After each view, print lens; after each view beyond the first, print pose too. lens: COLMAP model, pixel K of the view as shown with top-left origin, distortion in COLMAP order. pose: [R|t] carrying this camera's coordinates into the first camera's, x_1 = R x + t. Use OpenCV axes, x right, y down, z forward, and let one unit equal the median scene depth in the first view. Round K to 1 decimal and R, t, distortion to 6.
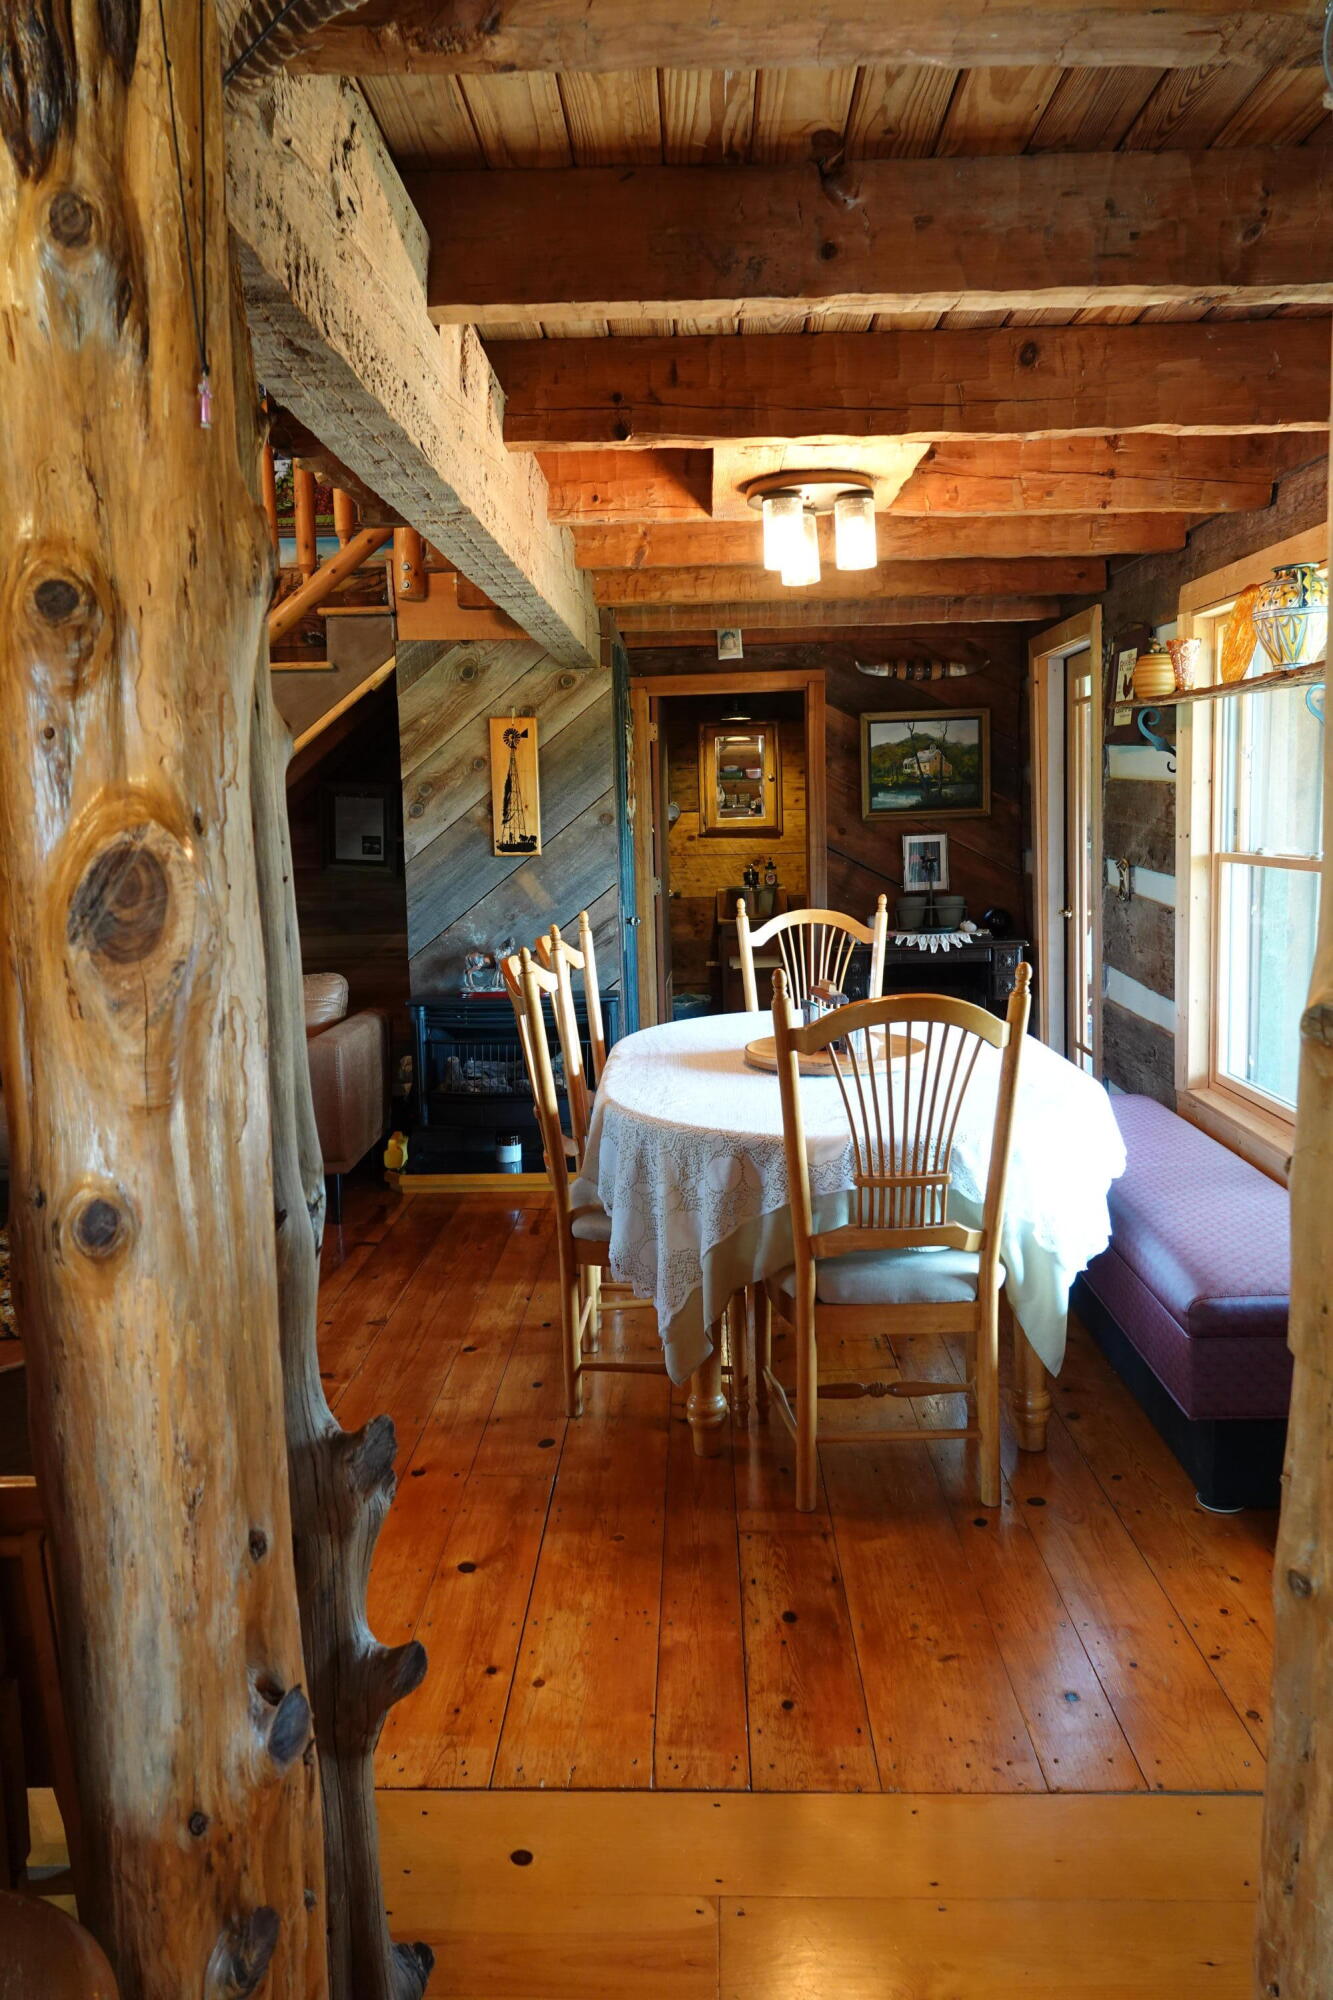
lens RADIAL K [[1387.2, 0, 659.6], [0, 1387.2, 995.3], [0, 0, 1]] dist [-0.006771, -0.004399]
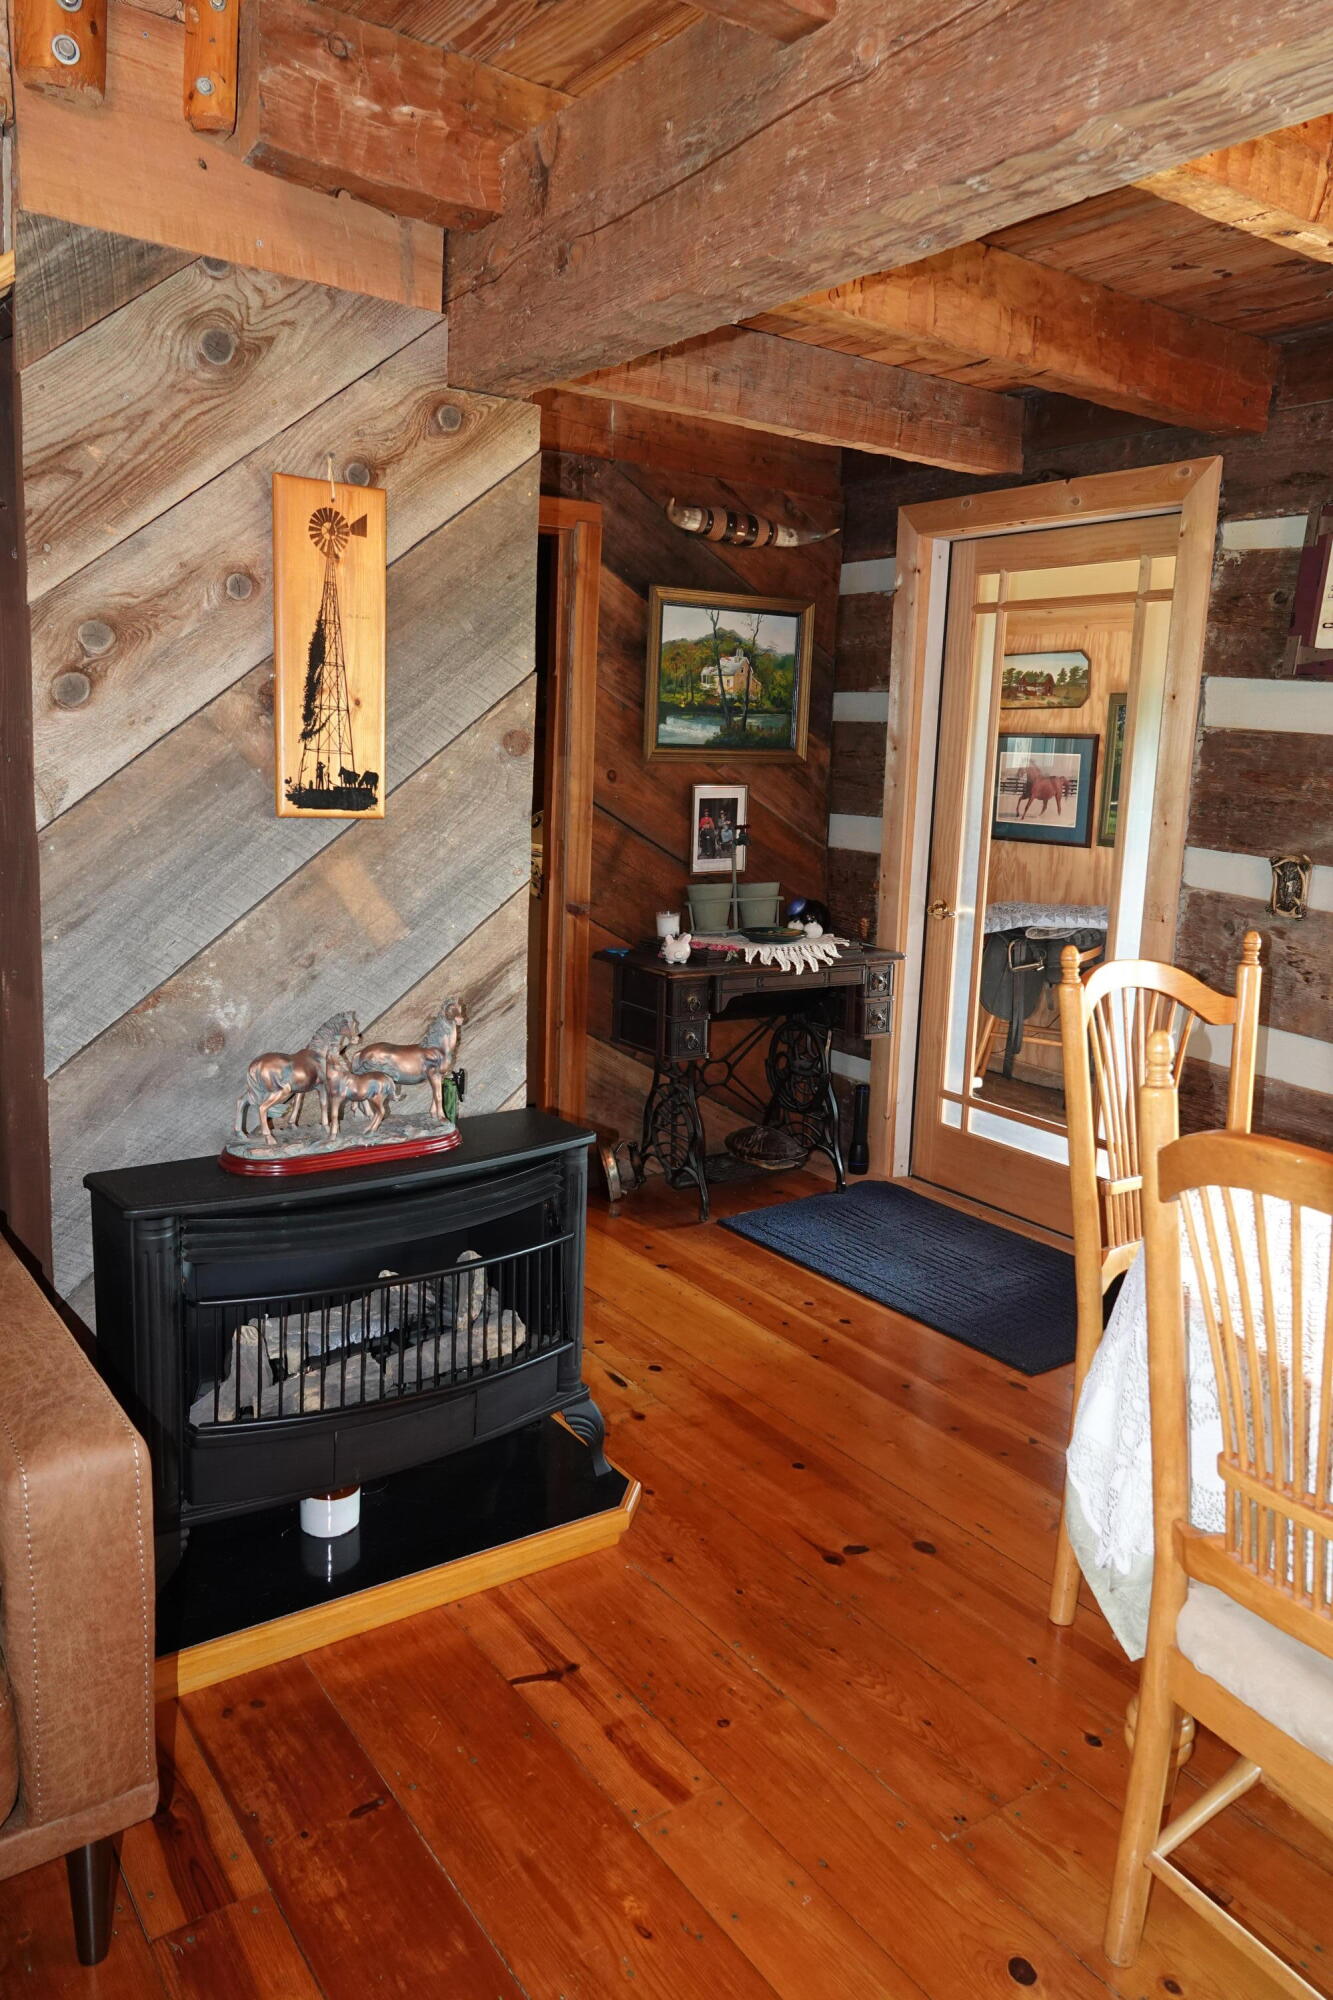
lens RADIAL K [[1387.2, 0, 674.6], [0, 1387.2, 994.5], [0, 0, 1]] dist [-0.006771, -0.004399]
pose [[0.797400, -0.049940, 0.601381, -0.275292], [0.018097, 0.998100, 0.058889, -0.069548], [-0.603180, -0.036075, 0.796789, 0.596216]]
